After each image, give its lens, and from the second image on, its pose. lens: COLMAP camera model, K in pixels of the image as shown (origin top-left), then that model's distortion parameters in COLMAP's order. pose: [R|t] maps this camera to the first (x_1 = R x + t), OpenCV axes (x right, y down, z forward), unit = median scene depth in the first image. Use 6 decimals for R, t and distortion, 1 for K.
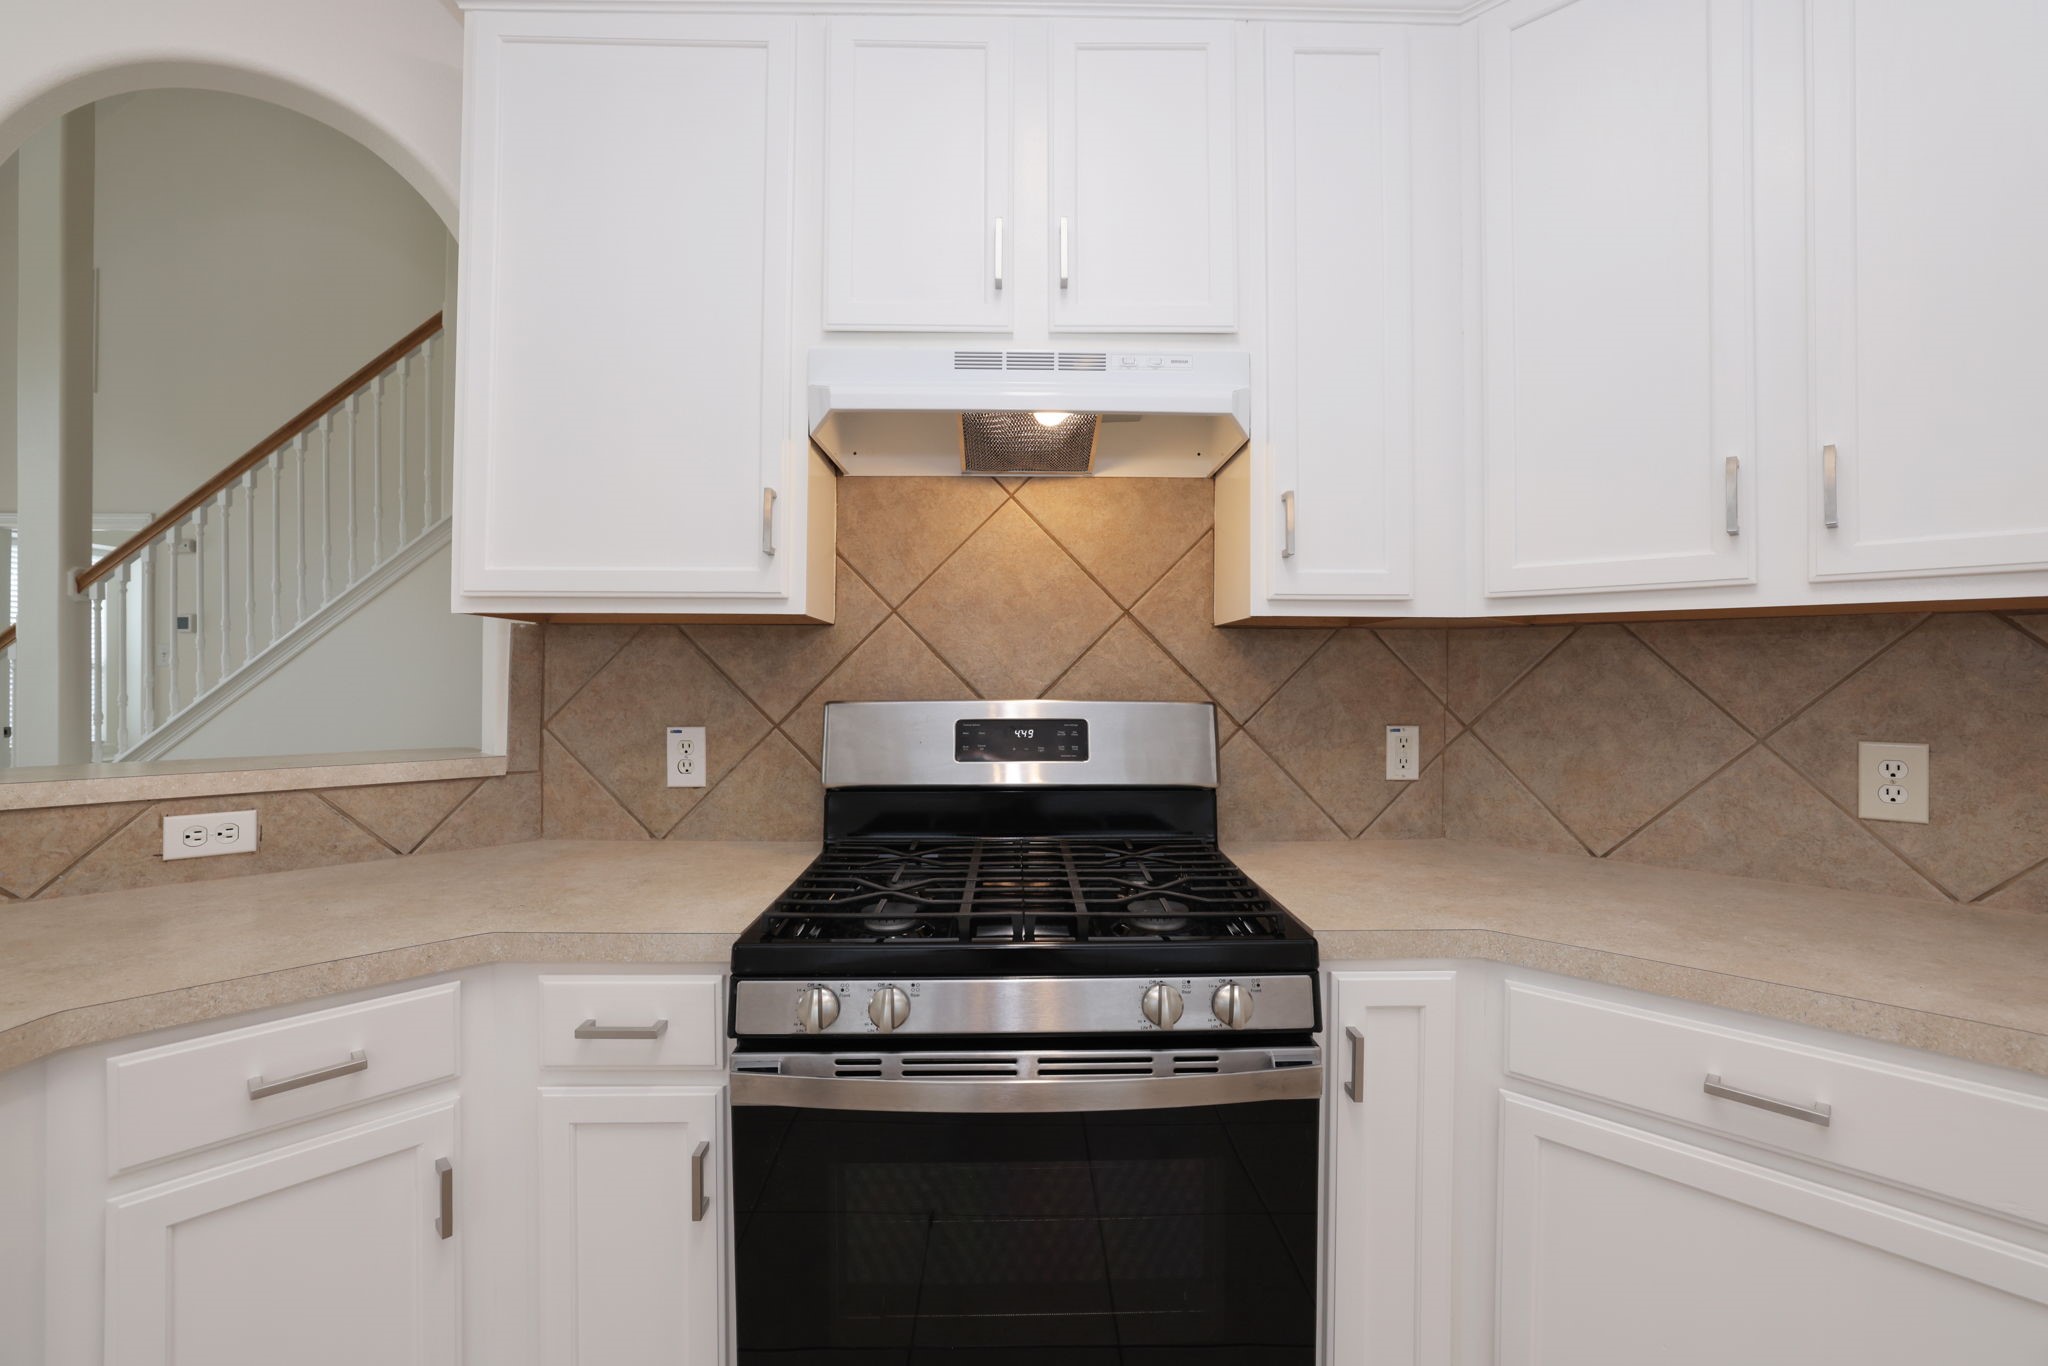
lens RADIAL K [[873.9, 0, 1023.1], [0, 873.9, 670.5], [0, 0, 1]] dist [-0.049883, 0.020278]
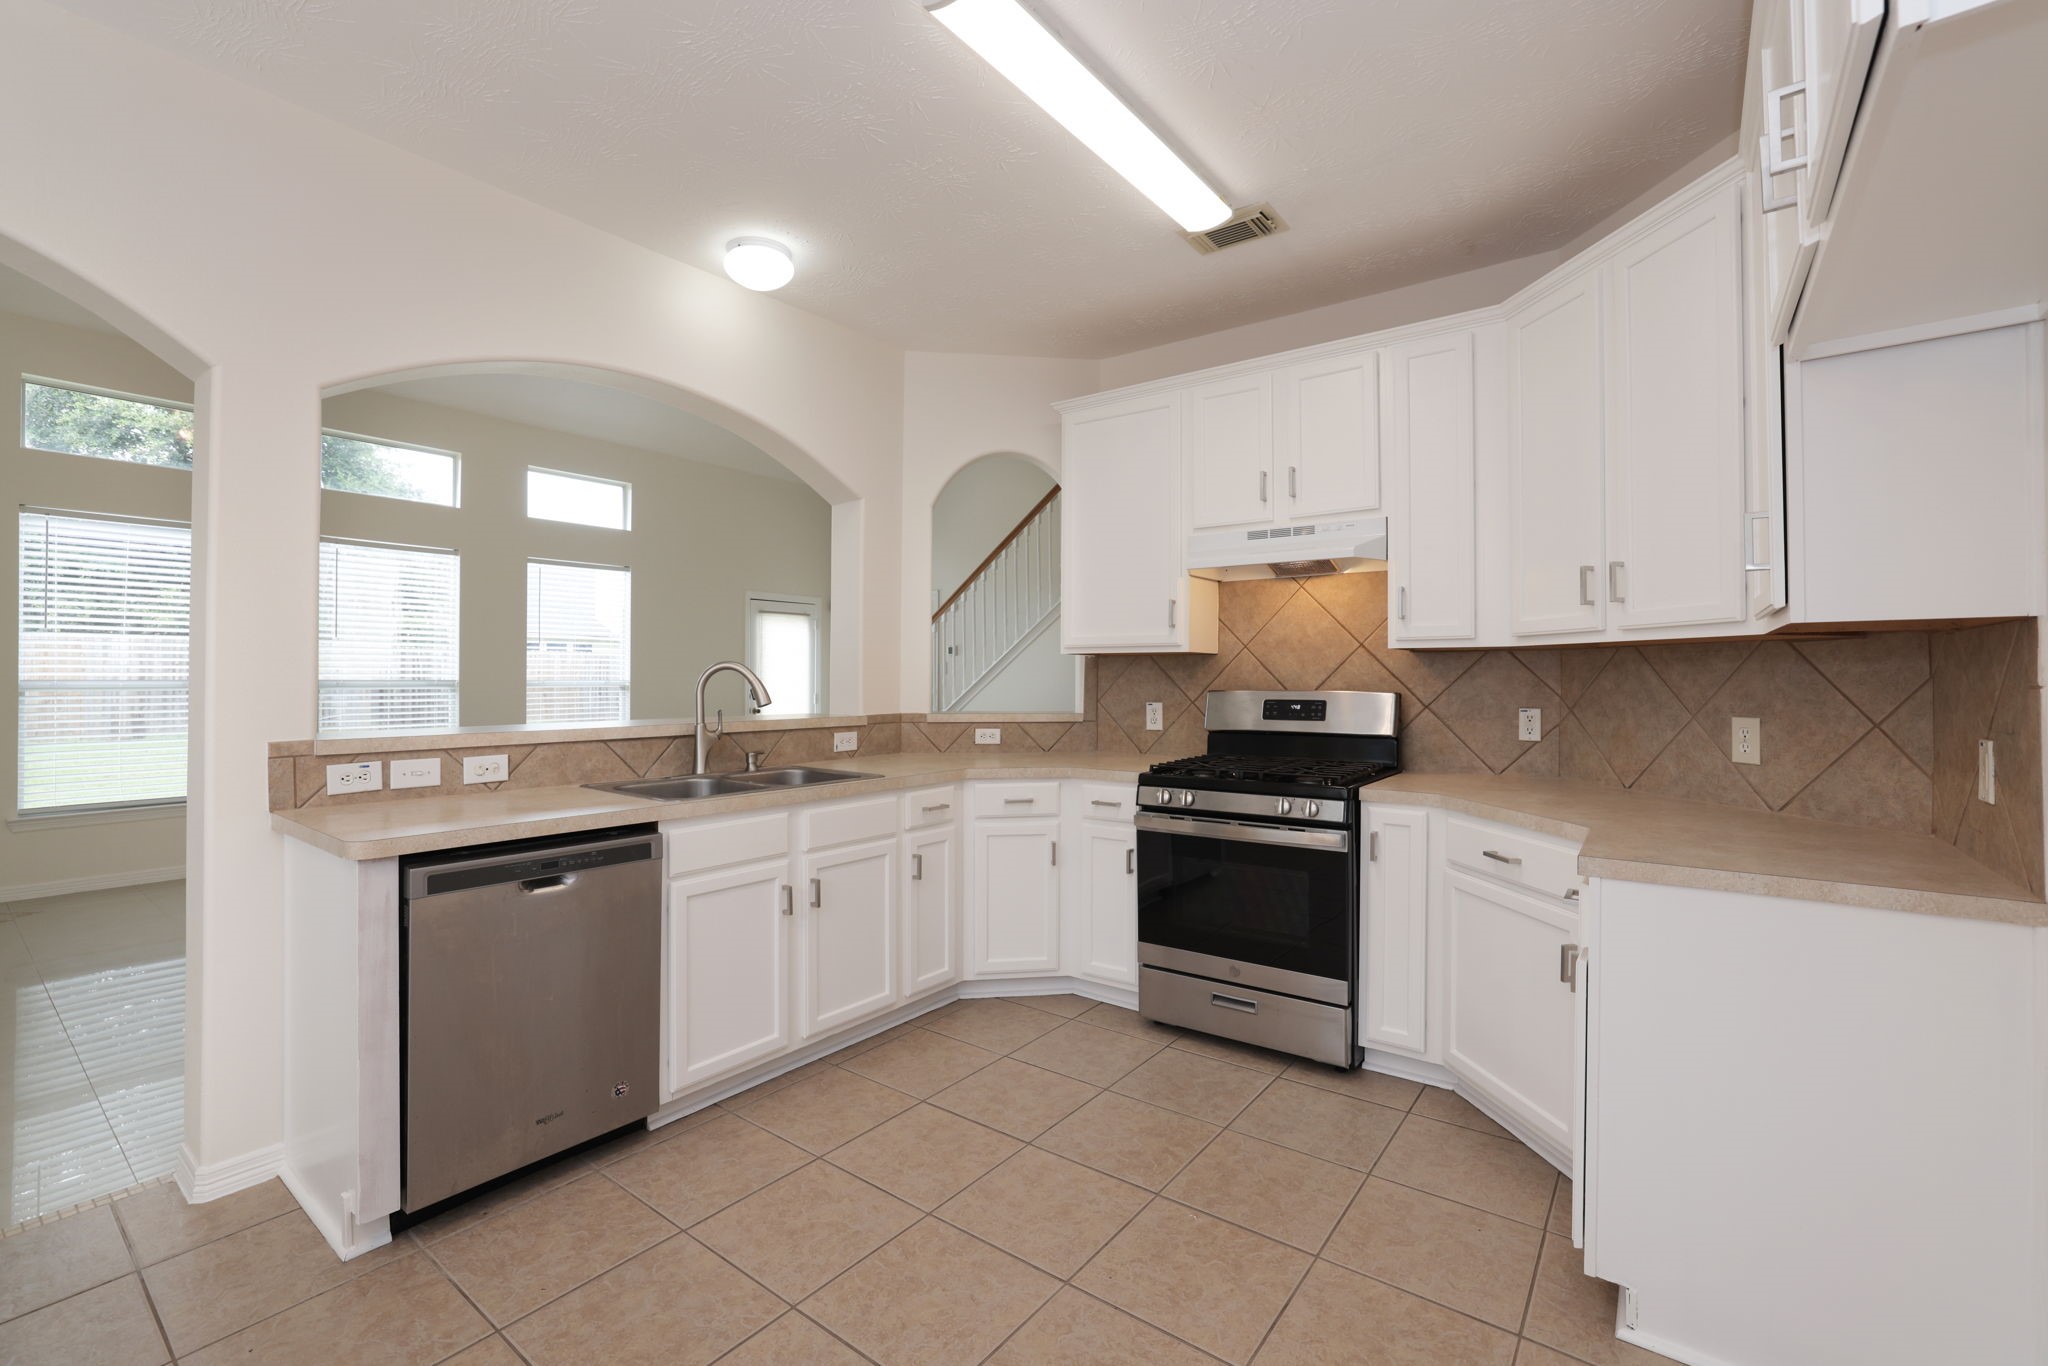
lens RADIAL K [[873.9, 0, 1023.1], [0, 873.9, 670.5], [0, 0, 1]] dist [-0.049883, 0.020278]
pose [[0.784483, -0.006561, -0.620116, 0.758326], [0.002825, 0.999971, -0.007007, -0.000290], [0.620144, 0.003745, 0.784479, -0.980258]]
